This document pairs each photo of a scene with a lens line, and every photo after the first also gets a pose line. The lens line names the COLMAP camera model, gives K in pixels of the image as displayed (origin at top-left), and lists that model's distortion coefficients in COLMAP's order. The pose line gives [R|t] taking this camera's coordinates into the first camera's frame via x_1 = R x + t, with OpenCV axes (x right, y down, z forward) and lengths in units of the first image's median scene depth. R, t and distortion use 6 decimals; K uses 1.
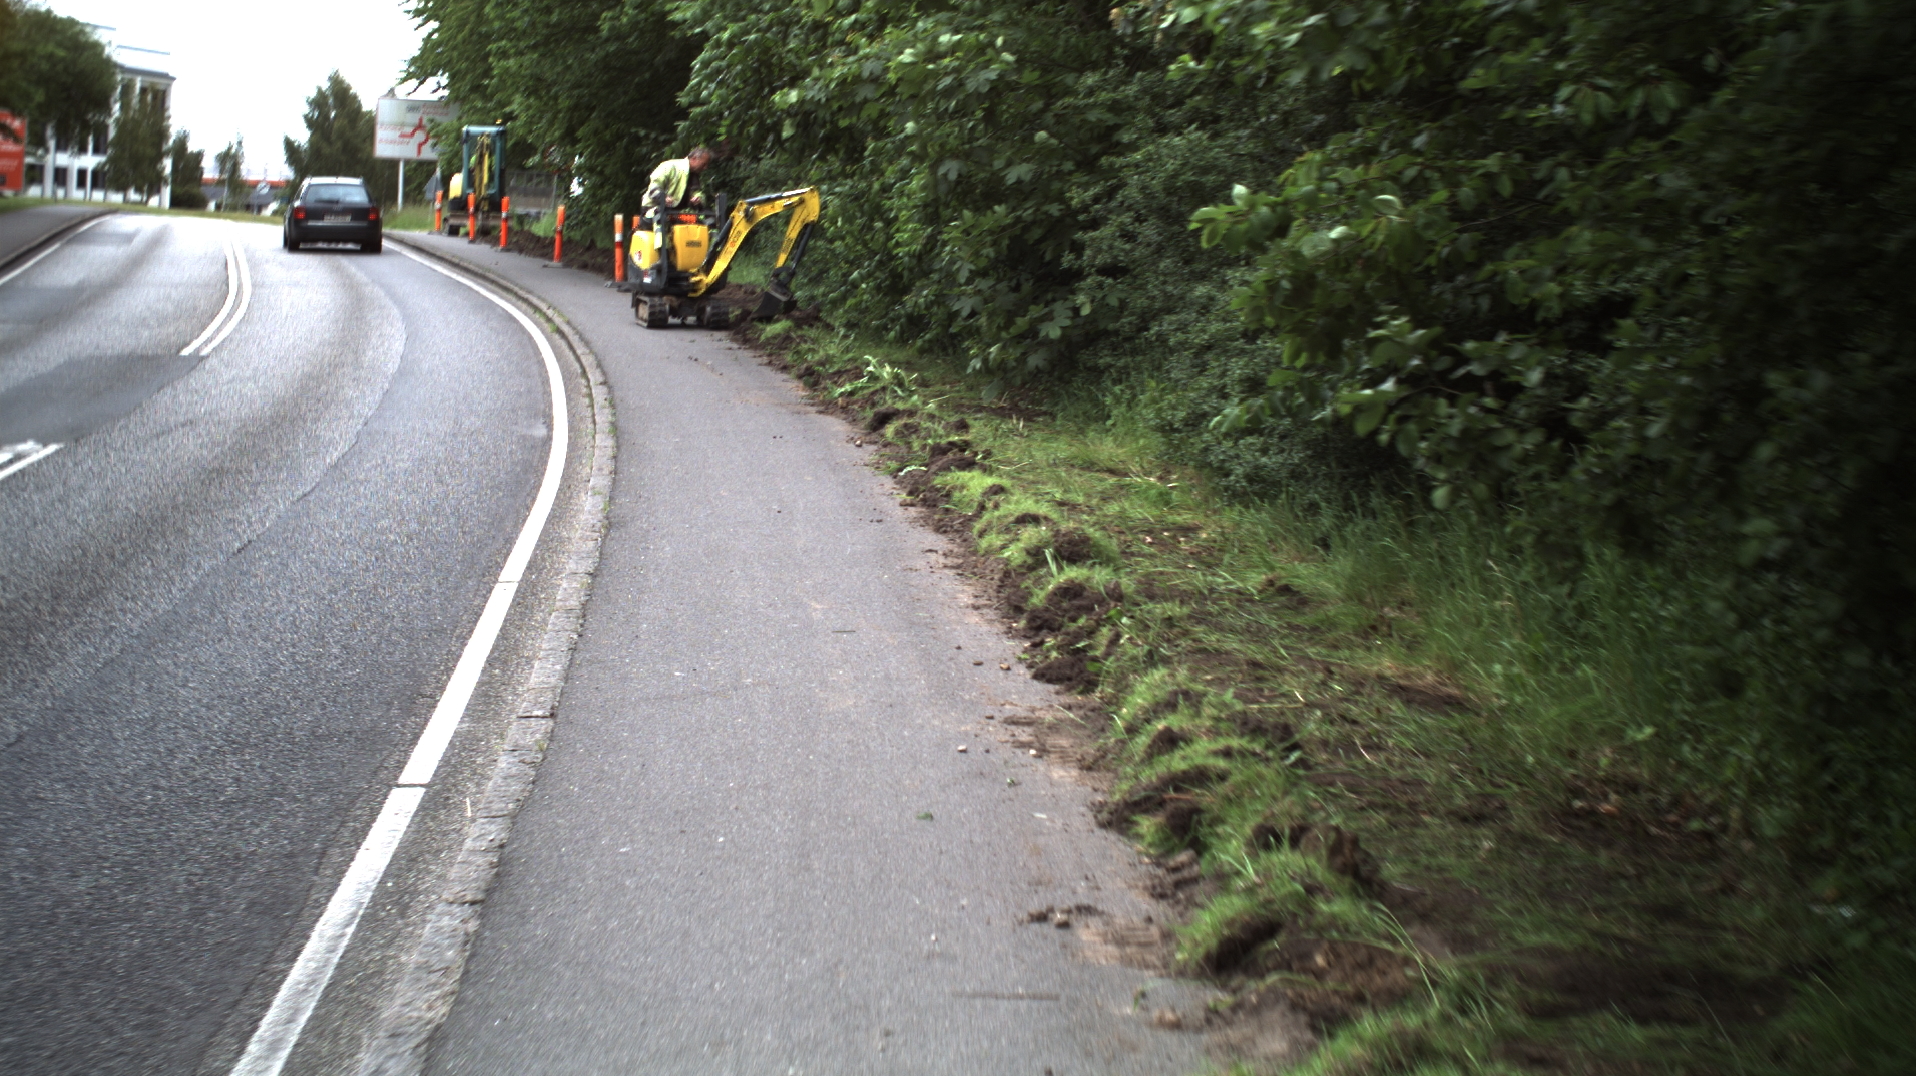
lens RADIAL K [[3450.5, 0, 958.0], [0, 3450.5, 538.0], [0, 0, 1]] dist [-0.254262, 0.231404]
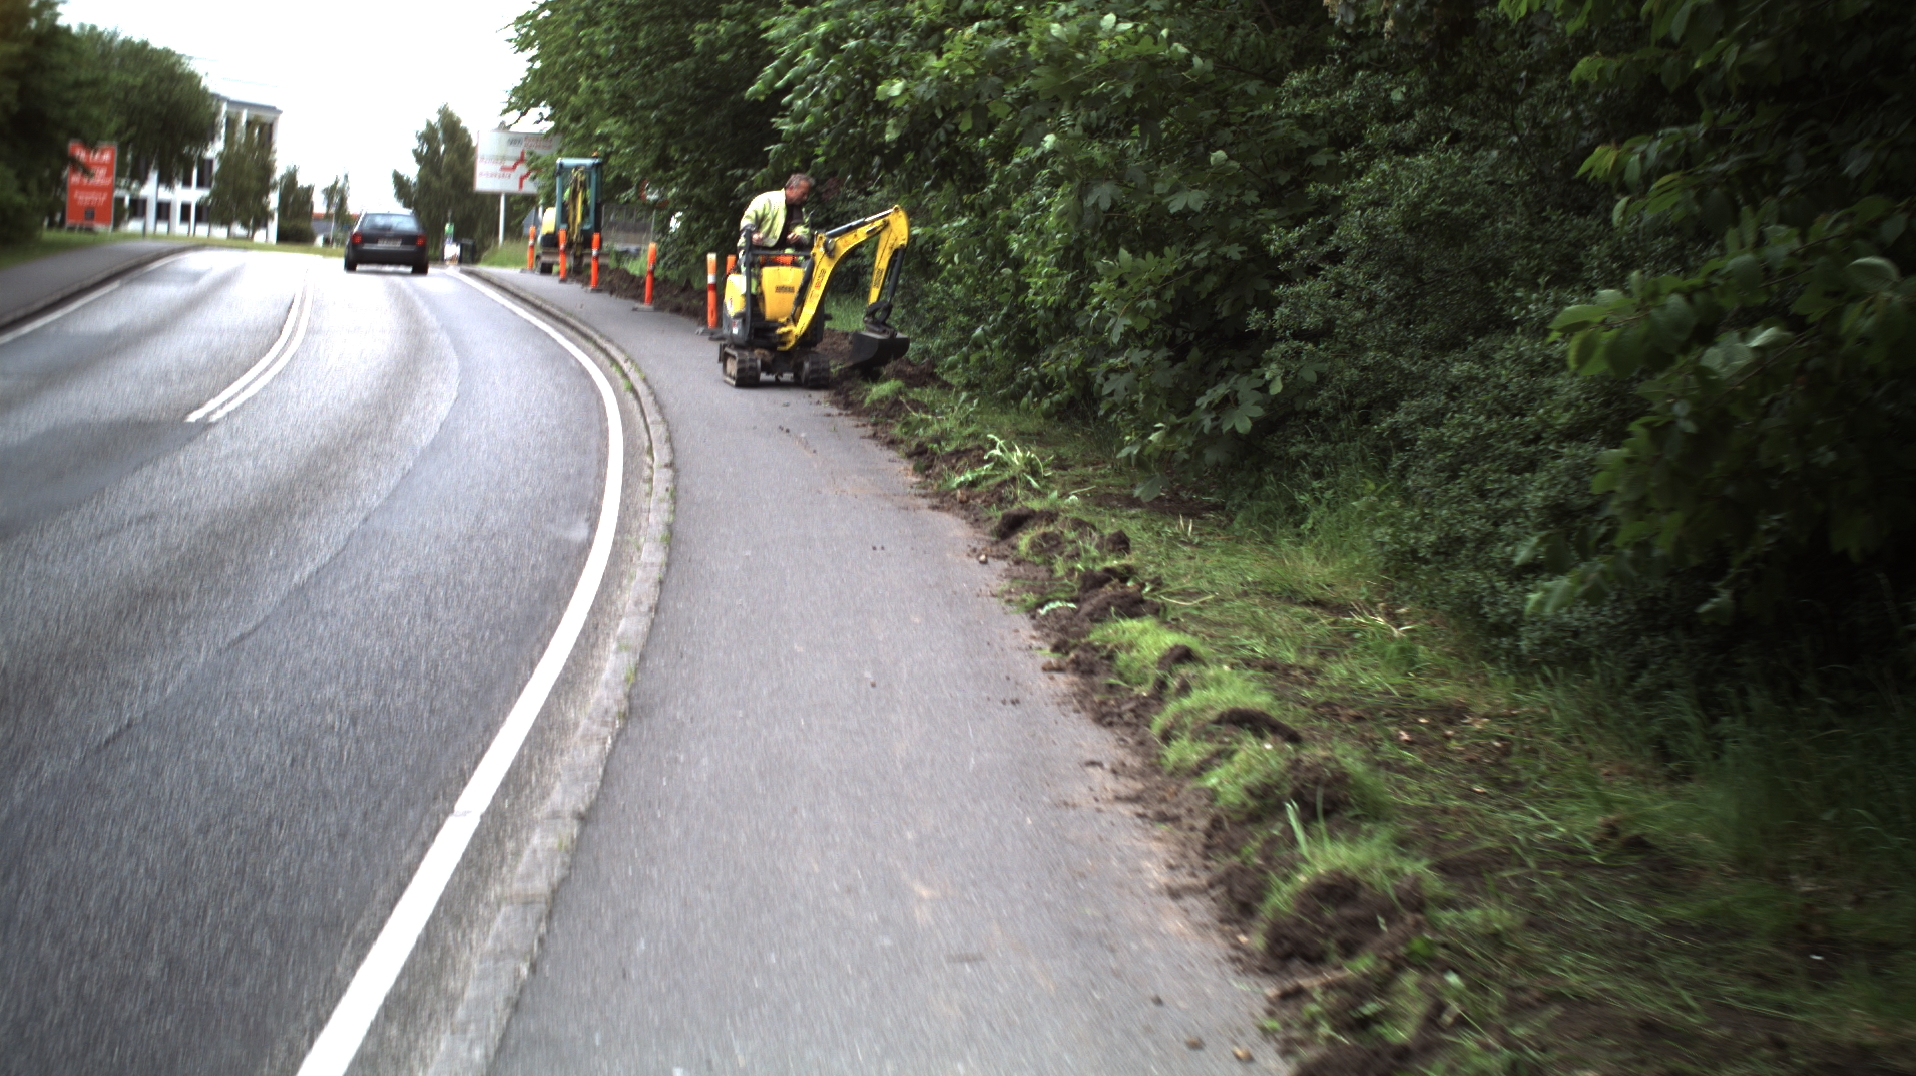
lens RADIAL K [[3450.5, 0, 958.0], [0, 3450.5, 538.0], [0, 0, 1]] dist [-0.254262, 0.231404]
pose [[0.999420, 0.002039, -0.034002, -0.006347], [-0.002383, 0.999946, -0.010072, -0.018611], [0.033980, 0.010147, 0.999371, 0.177161]]
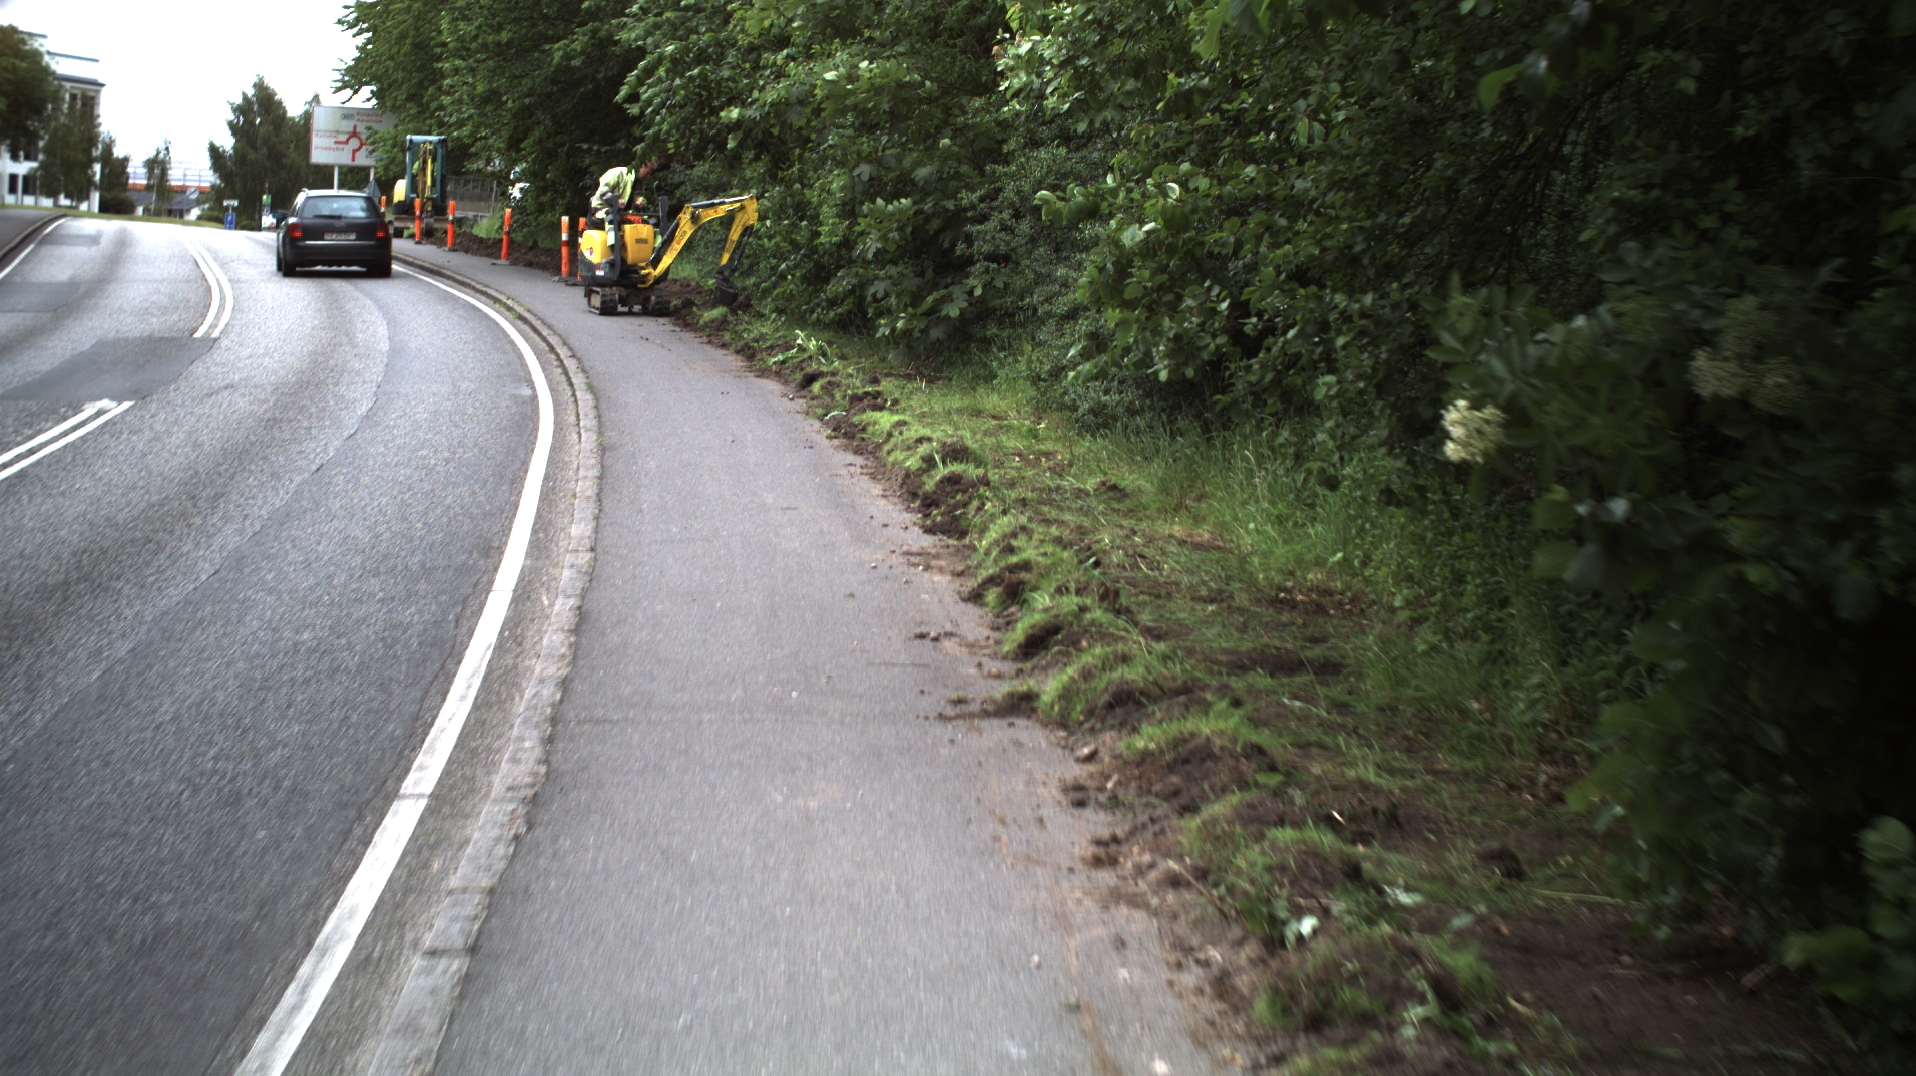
lens RADIAL K [[3450.5, 0, 958.0], [0, 3450.5, 538.0], [0, 0, 1]] dist [-0.254262, 0.231404]
pose [[0.999700, -0.001793, 0.024420, 0.000477], [0.001831, 0.999997, -0.001522, 0.018686], [-0.024417, 0.001566, 0.999701, -0.177261]]
